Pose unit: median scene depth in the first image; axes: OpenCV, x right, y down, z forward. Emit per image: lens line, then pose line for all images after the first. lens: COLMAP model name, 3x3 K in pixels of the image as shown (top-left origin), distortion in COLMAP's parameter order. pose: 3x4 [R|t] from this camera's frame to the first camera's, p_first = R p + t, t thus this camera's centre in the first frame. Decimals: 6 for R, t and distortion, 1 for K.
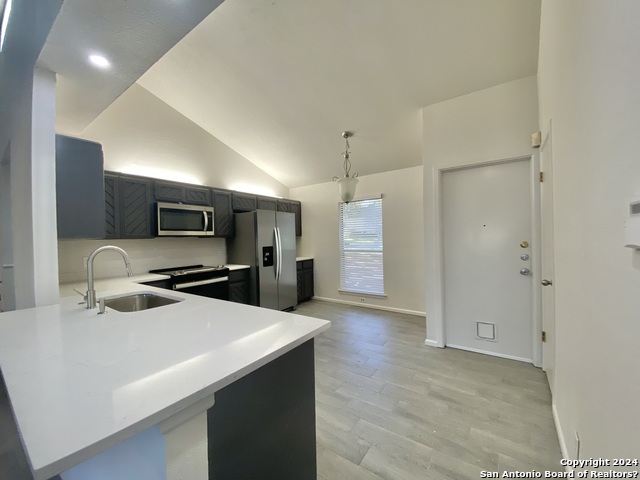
lens RADIAL K [[257.3, 0, 318.3], [0, 257.3, 238.9], [0, 0, 1]] dist [0.046700, -0.041052]
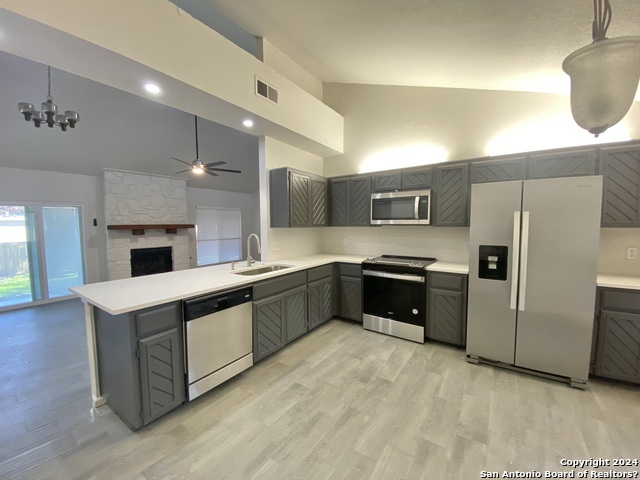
lens RADIAL K [[257.3, 0, 318.3], [0, 257.3, 238.9], [0, 0, 1]] dist [0.046700, -0.041052]
pose [[-0.003583, 0.081794, -0.996643, 0.421061], [-0.002368, 0.996646, 0.081803, -0.035404], [0.999991, 0.002653, -0.003378, 0.674086]]
